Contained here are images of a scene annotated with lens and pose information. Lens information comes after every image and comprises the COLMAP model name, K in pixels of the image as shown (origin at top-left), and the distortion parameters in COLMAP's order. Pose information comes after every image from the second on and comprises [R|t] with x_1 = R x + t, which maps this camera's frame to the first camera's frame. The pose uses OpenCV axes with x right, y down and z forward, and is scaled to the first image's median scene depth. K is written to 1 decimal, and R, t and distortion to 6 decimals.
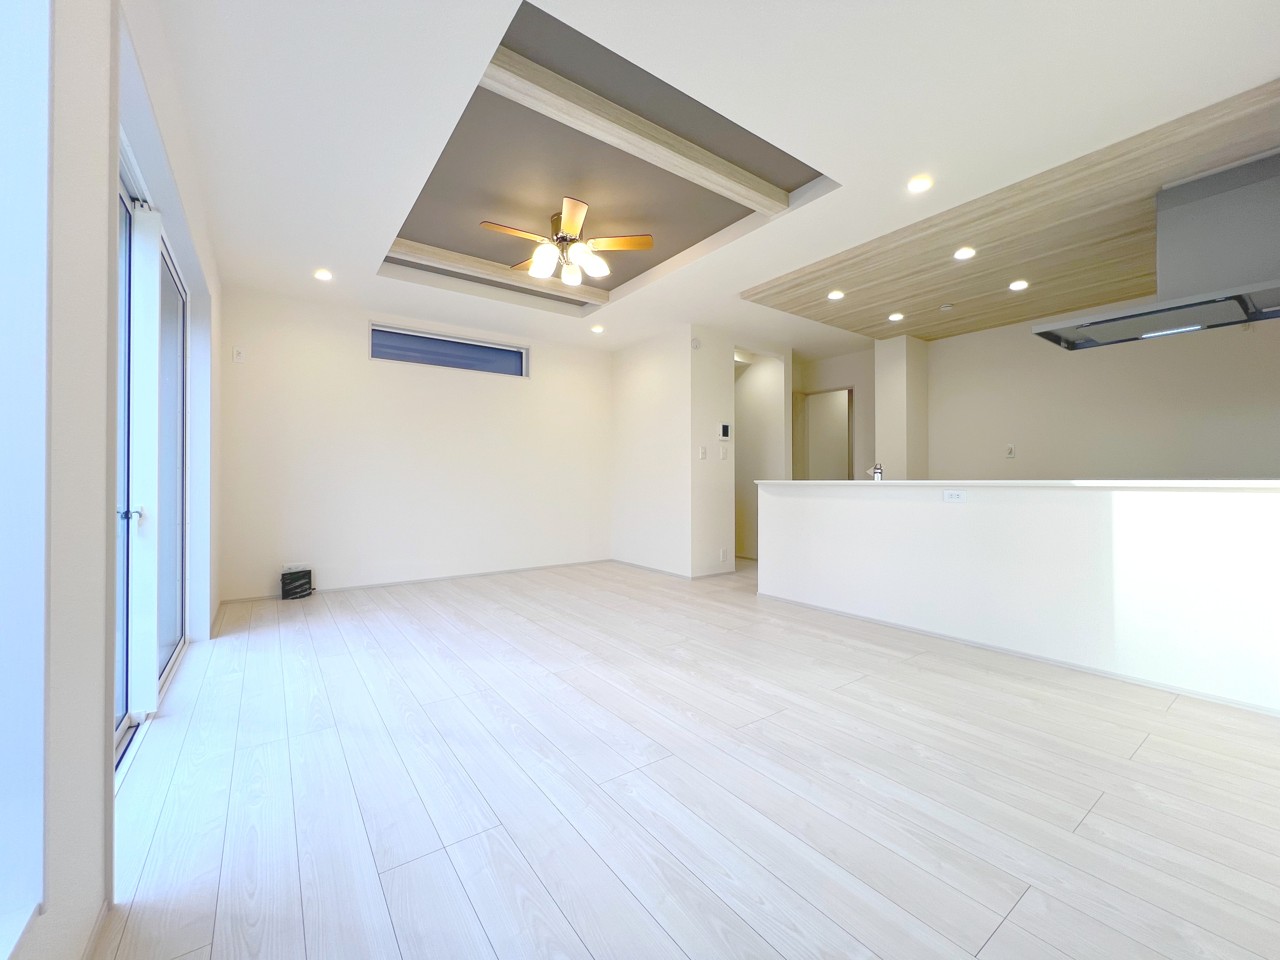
lens RADIAL K [[512.2, 0, 640.0], [0, 512.2, 480.0], [0, 0, 1]] dist [0.000549, -0.000127]
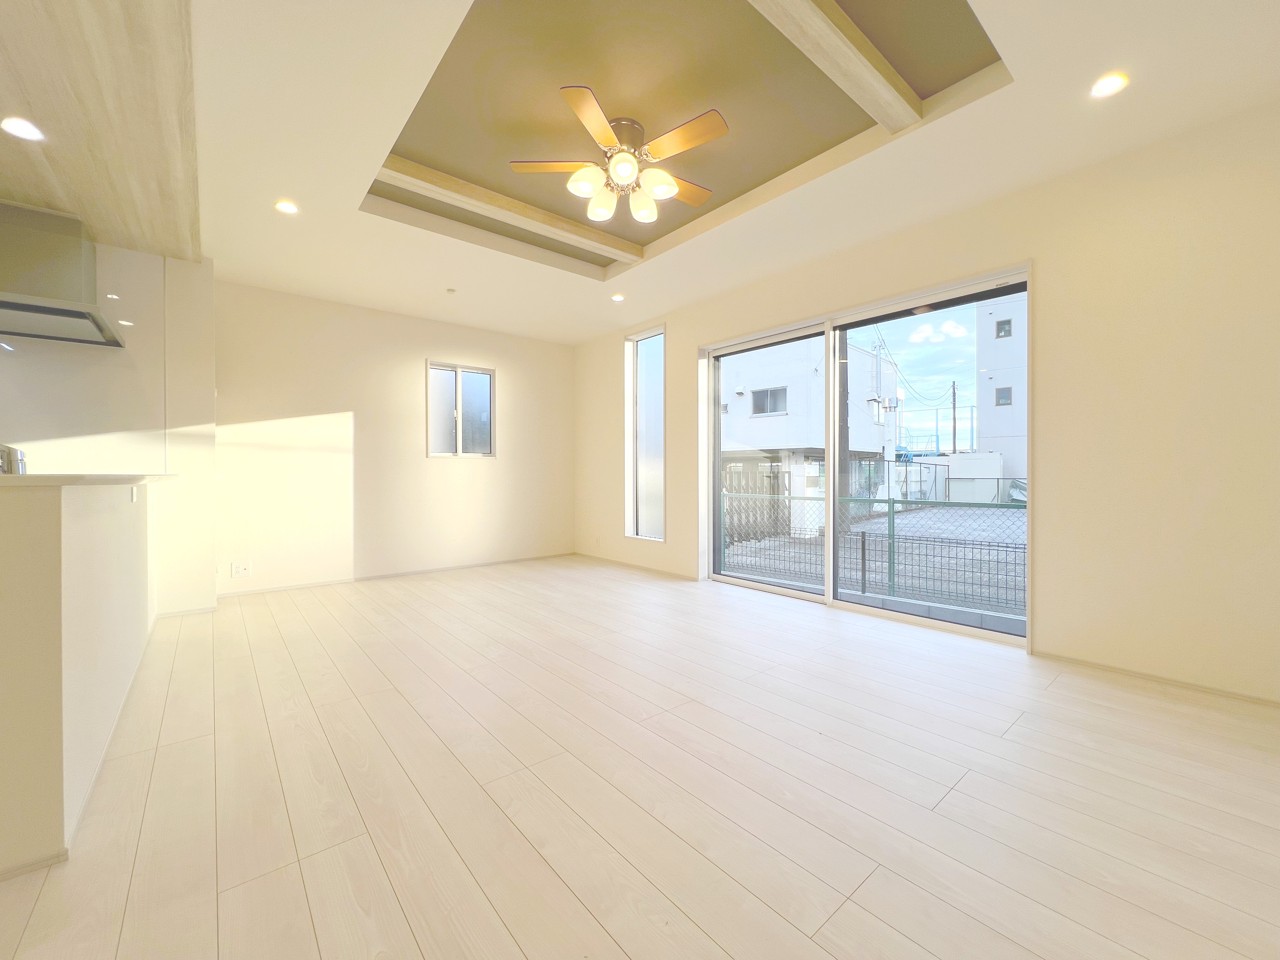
lens RADIAL K [[514.1, 0, 640.0], [0, 514.1, 480.0], [0, 0, 1]] dist [0.000502, 0.000206]
pose [[0.998328, 0.000383, 0.057794, -0.171352], [-0.001322, 0.999868, 0.016208, -0.003982], [-0.057780, -0.016257, 0.998197, 0.241878]]
